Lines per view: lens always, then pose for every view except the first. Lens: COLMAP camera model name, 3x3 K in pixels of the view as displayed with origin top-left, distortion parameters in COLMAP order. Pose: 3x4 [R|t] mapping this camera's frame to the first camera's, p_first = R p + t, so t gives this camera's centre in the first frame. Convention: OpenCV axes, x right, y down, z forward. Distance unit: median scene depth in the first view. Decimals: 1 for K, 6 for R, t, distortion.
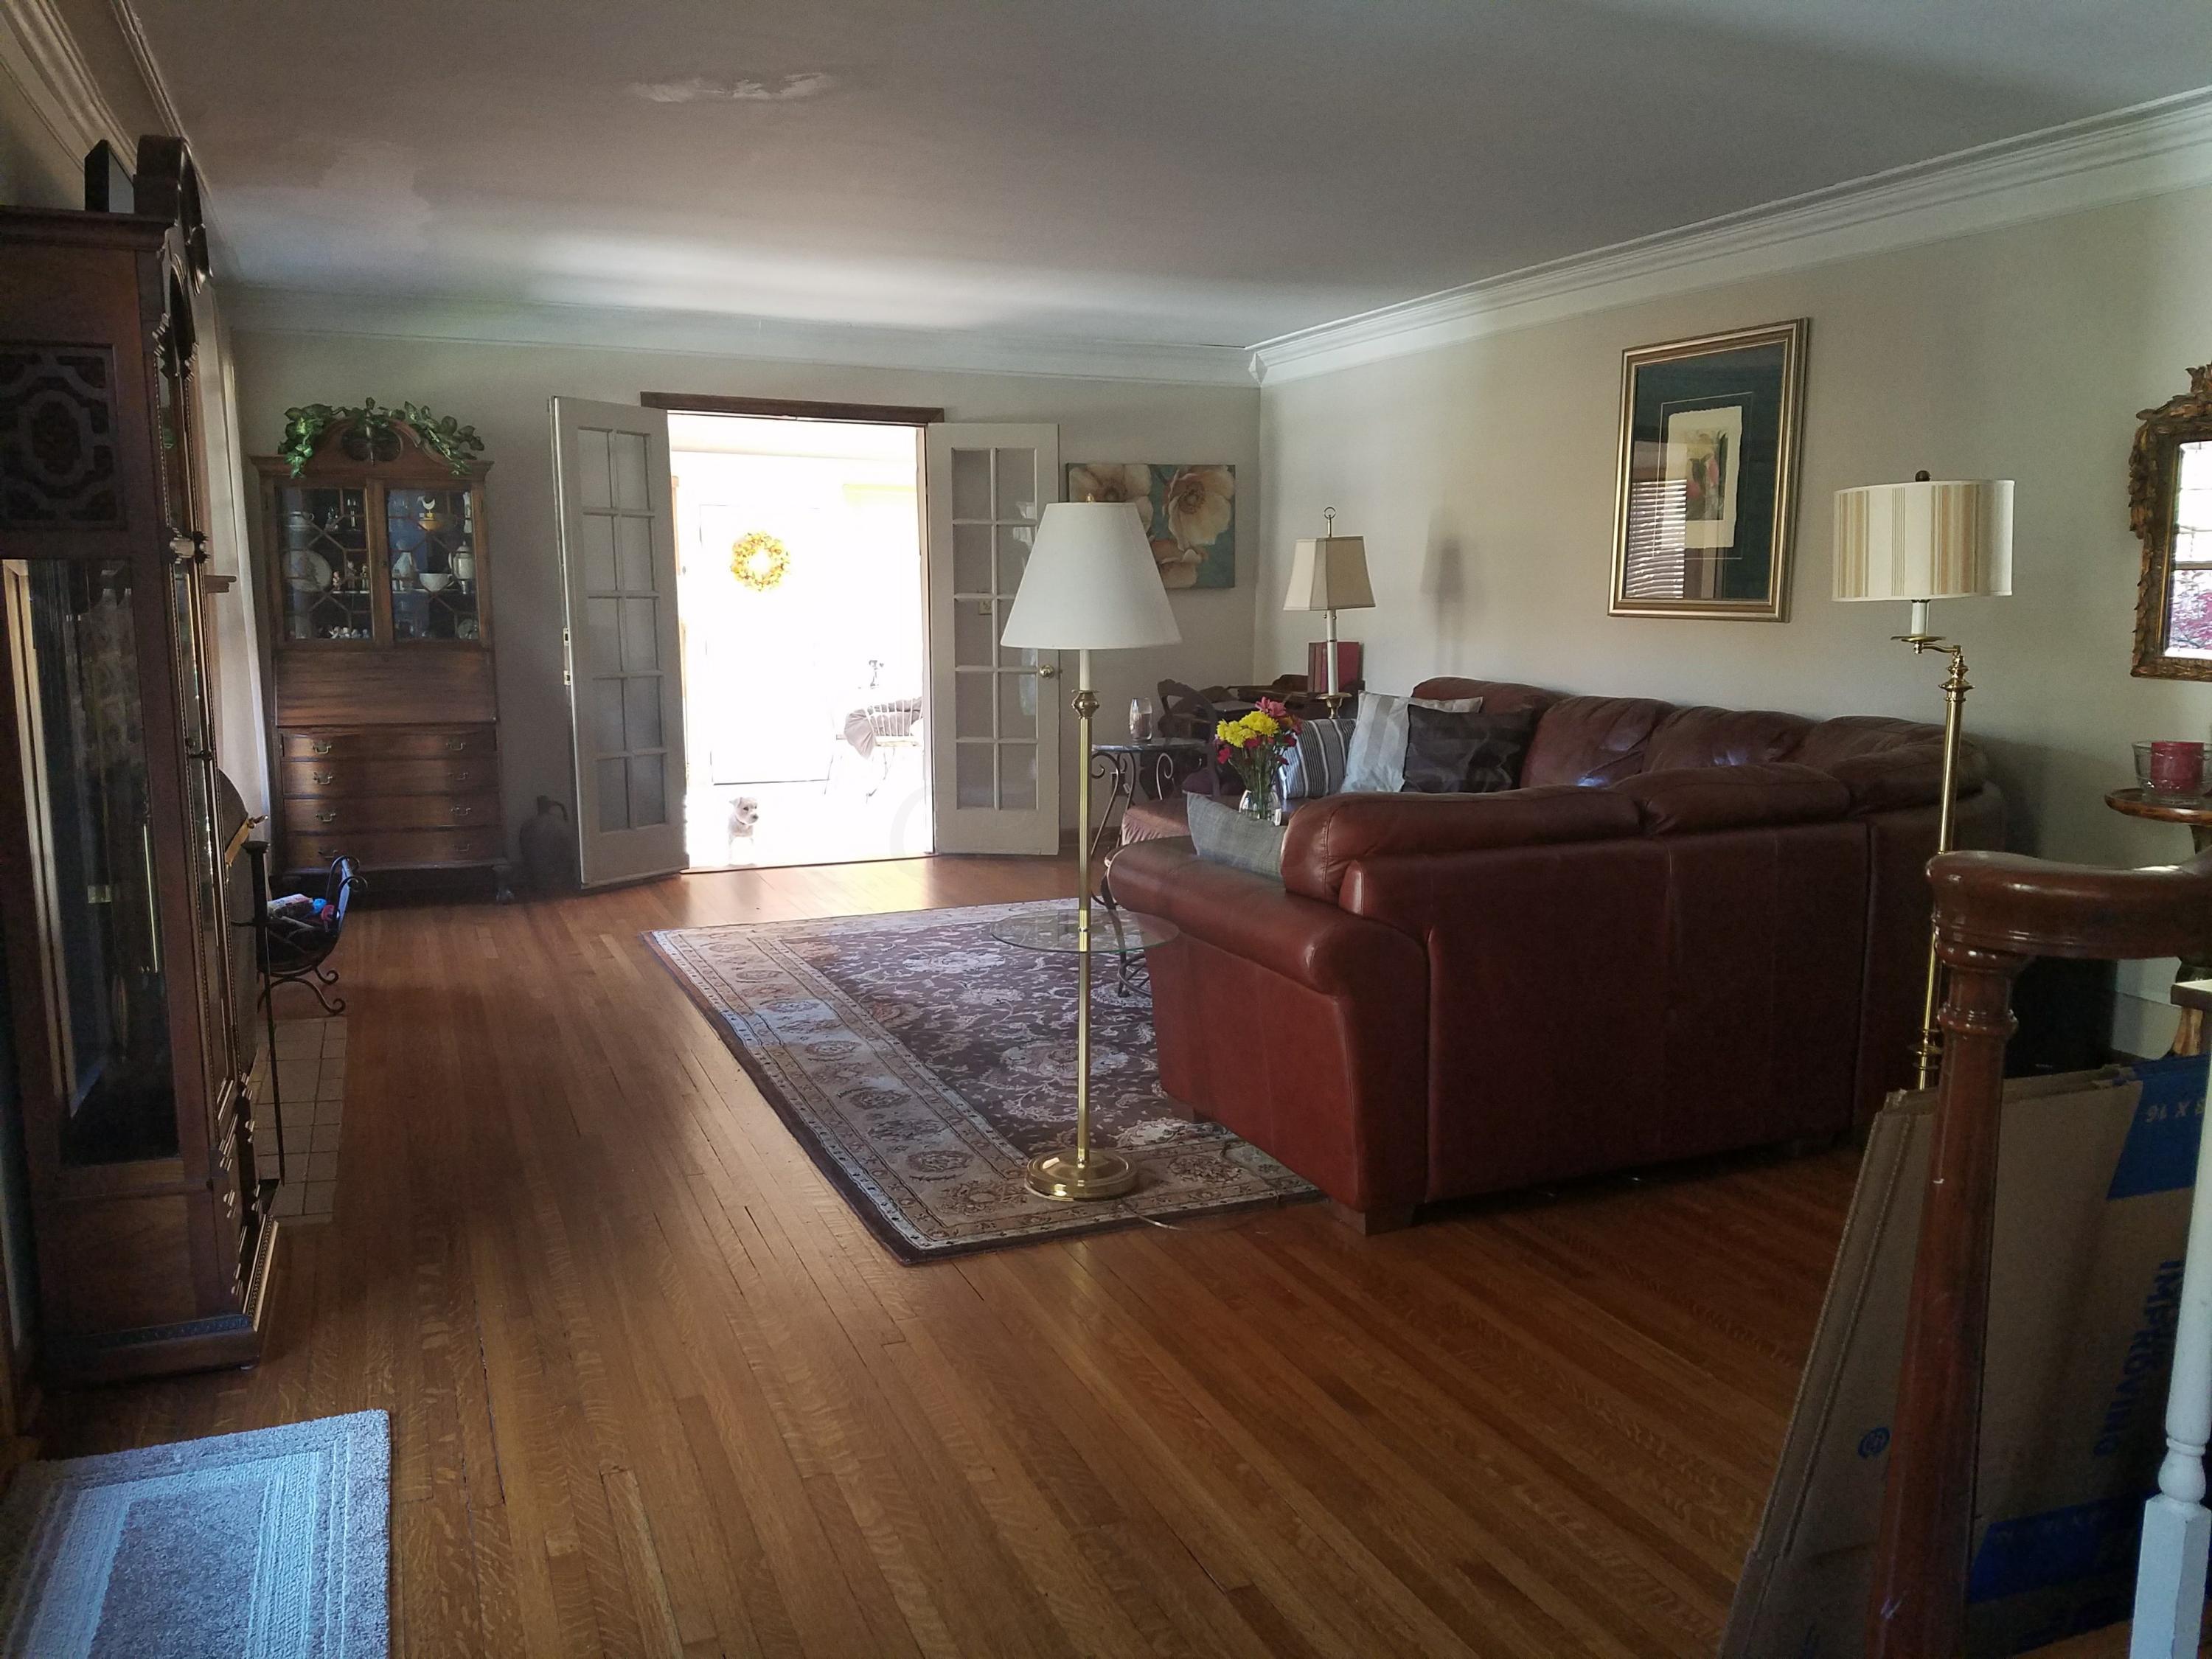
lens RADIAL K [[1686.1, 0, 1106.0], [0, 1686.1, 829.5], [0, 0, 1]] dist [0.337666, -0.596256]
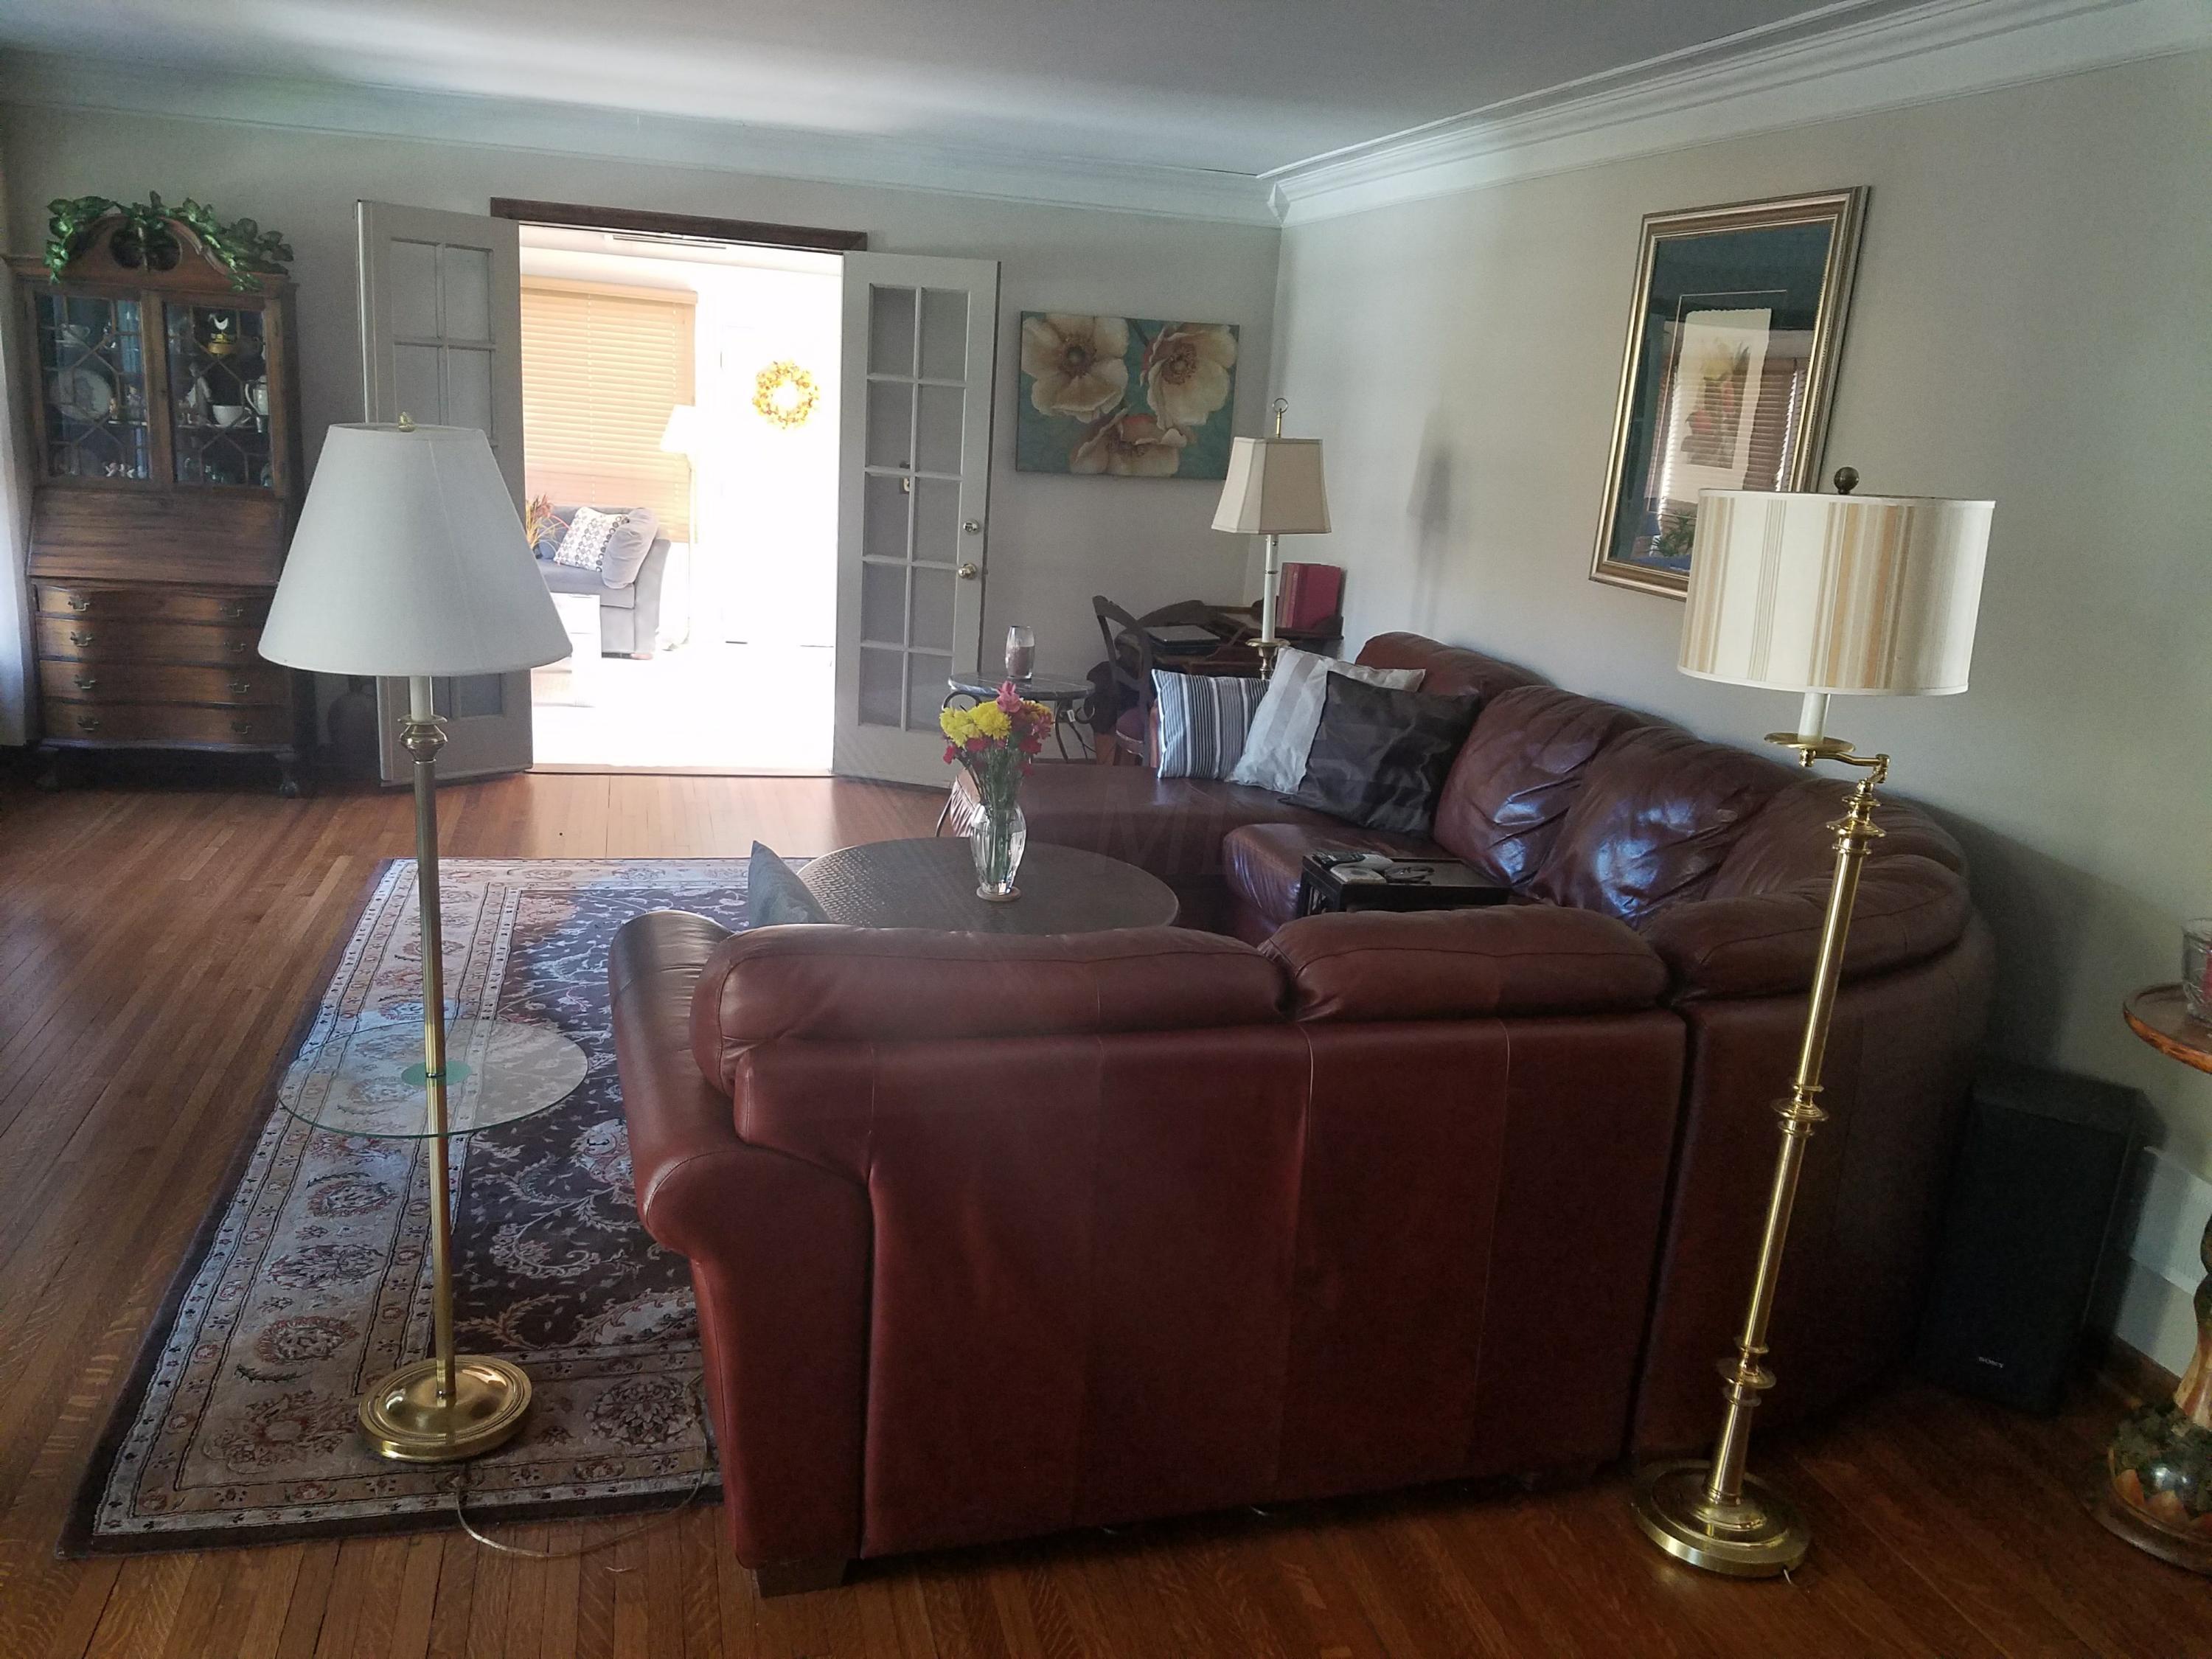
lens RADIAL K [[1693.7, 0, 1083.7], [0, 1693.7, 835.8], [0, 0, 1]] dist [0.166363, -0.174227]
pose [[0.984035, 0.103206, -0.144995, 0.191741], [-0.087380, 0.989906, 0.111586, -0.077260], [0.155048, -0.097135, 0.983120, 0.223738]]
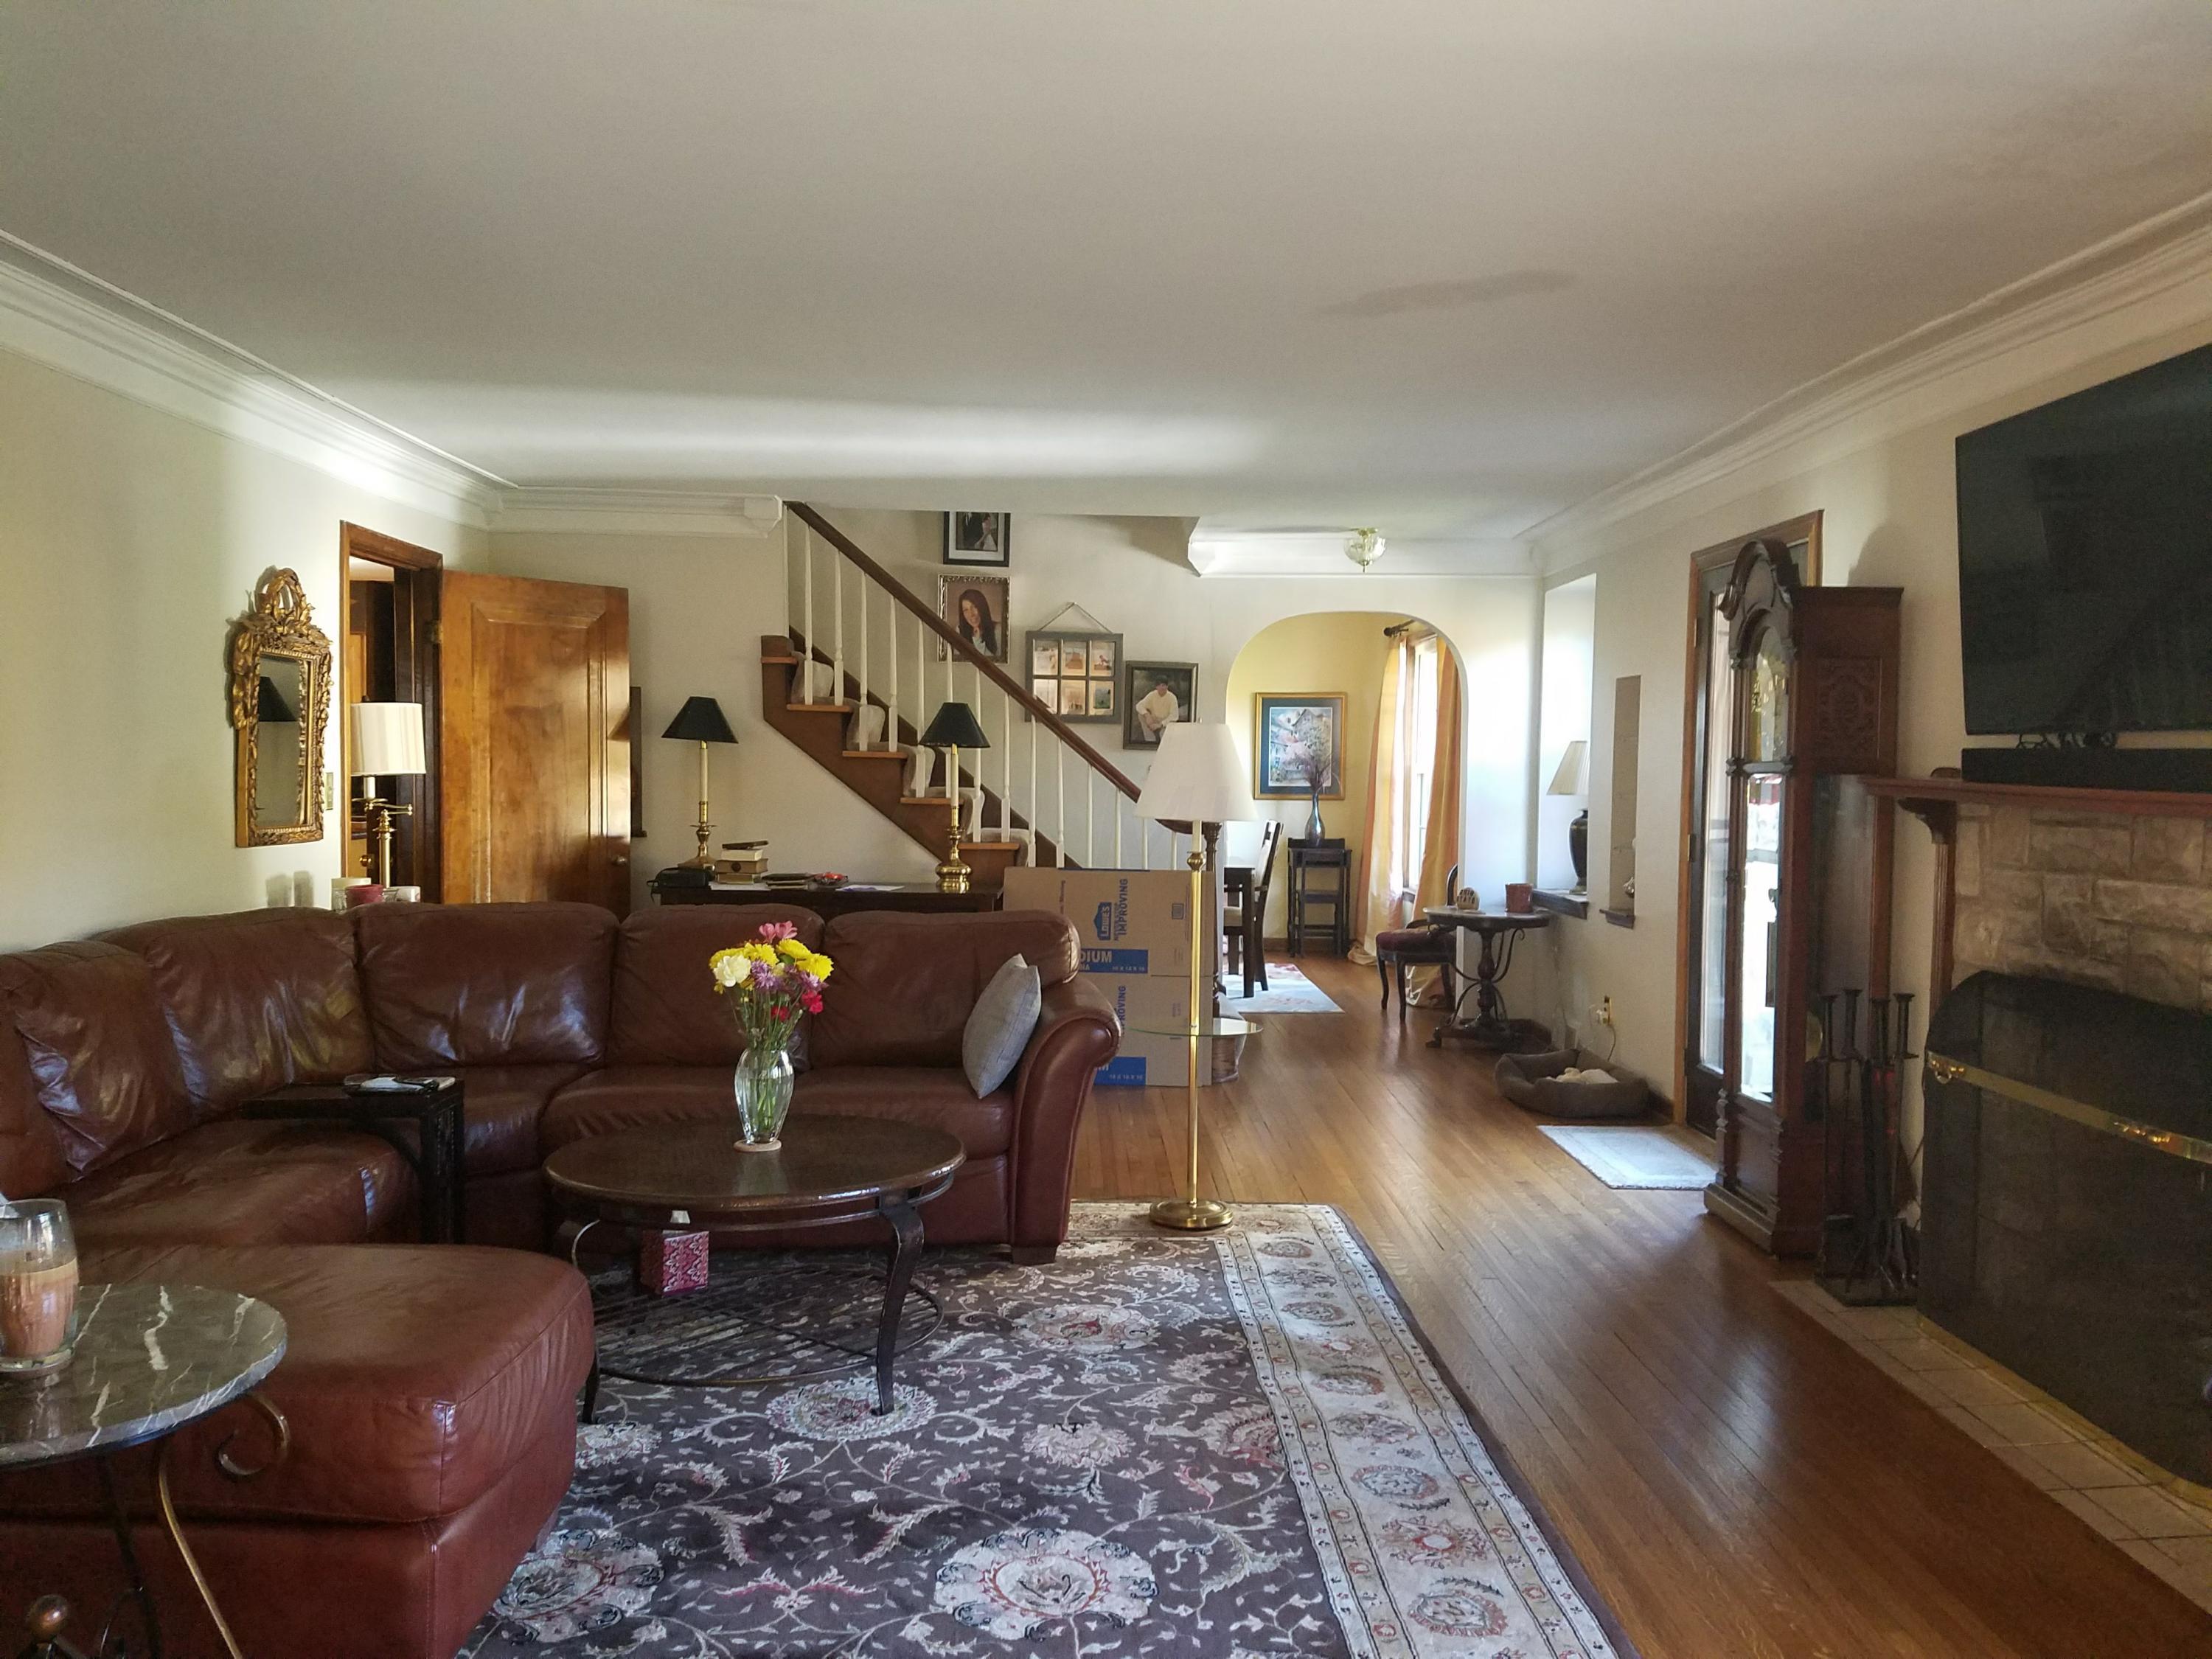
lens RADIAL K [[1543.4, 0, 1107.2], [0, 1543.4, 862.0], [0, 0, 1]] dist [0.252690, -0.419018]
pose [[-0.924646, -0.035533, 0.379166, -0.245774], [0.041929, 0.980086, 0.194098, -0.186716], [-0.378512, 0.195371, -0.904743, 1.253851]]
